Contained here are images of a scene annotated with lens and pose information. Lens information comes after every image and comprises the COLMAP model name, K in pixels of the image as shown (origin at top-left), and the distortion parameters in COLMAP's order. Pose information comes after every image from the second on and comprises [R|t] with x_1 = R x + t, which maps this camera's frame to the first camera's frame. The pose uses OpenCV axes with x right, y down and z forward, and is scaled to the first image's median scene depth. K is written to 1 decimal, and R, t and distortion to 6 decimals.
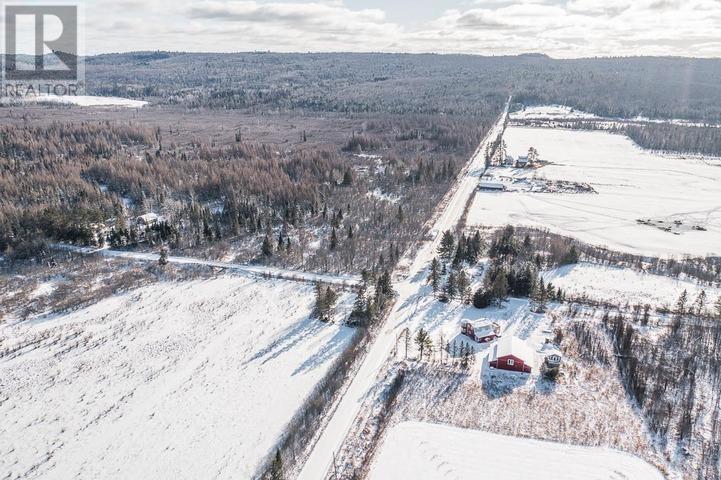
lens RADIAL K [[580.8, 0, 358.9], [0, 580.8, 204.4], [0, 0, 1]] dist [-0.002577, -0.000155]
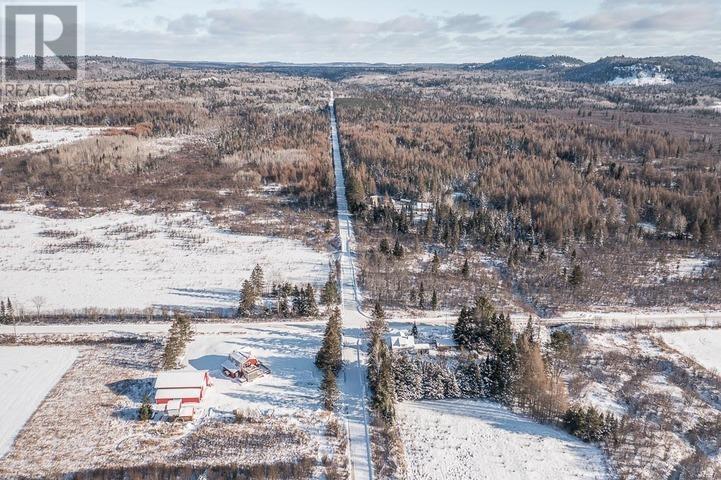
lens RADIAL K [[564.2, 0, 360.5], [0, 564.2, 240.0], [0, 0, 1]] dist [-0.006917, 0.001820]
pose [[0.328311, 0.276826, -0.903094, 0.987044], [-0.234052, 0.950116, 0.206153, -0.185887], [0.915113, 0.143689, 0.376726, 0.802413]]
